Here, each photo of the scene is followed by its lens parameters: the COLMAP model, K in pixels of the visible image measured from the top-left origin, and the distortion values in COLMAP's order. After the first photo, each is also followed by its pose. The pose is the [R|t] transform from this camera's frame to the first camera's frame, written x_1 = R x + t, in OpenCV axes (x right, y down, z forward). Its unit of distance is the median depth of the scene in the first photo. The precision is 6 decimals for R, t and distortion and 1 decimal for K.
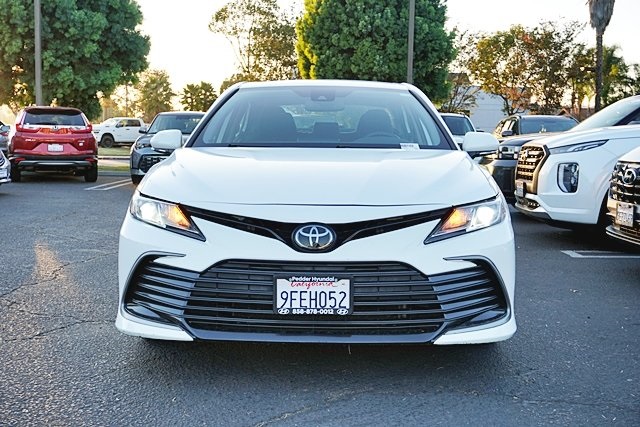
lens RADIAL K [[791.0, 0, 320.4], [0, 791.0, 212.6], [0, 0, 1]] dist [0.016306, 0.000000]
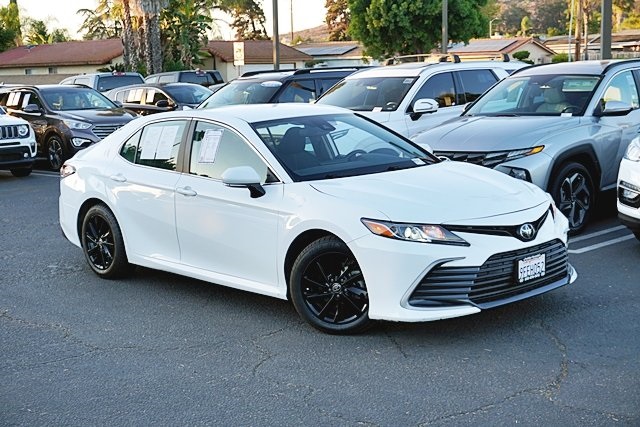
lens RADIAL K [[975.6, 0, 321.1], [0, 975.6, 212.5], [0, 0, 1]] dist [0.016585, 0.000000]
pose [[0.740082, -0.144333, 0.656846, -1.601041], [0.116325, 0.989450, 0.086352, -0.225008], [-0.662380, 0.012500, 0.749064, -0.202481]]
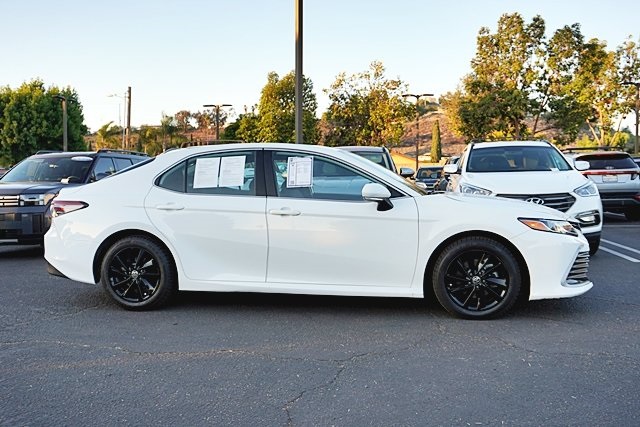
lens RADIAL K [[599.9, 0, 315.6], [0, 599.9, 218.4], [0, 0, 1]] dist [0.004821, 0.000000]
pose [[0.194760, -0.083343, 0.977304, -1.791252], [0.111141, 0.991842, 0.062434, -0.182410], [-0.974534, 0.096459, 0.202433, 1.368728]]
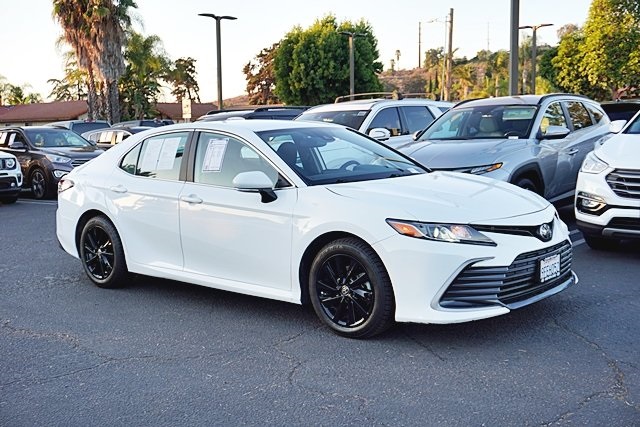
lens RADIAL K [[750.7, 0, 316.3], [0, 750.7, 213.2], [0, 0, 1]] dist [0.015095, 0.000000]
pose [[0.669290, -0.125833, 0.732269, -1.439838], [0.116791, 0.991120, 0.063568, -0.158836], [-0.733765, 0.042977, 0.678043, 0.296233]]
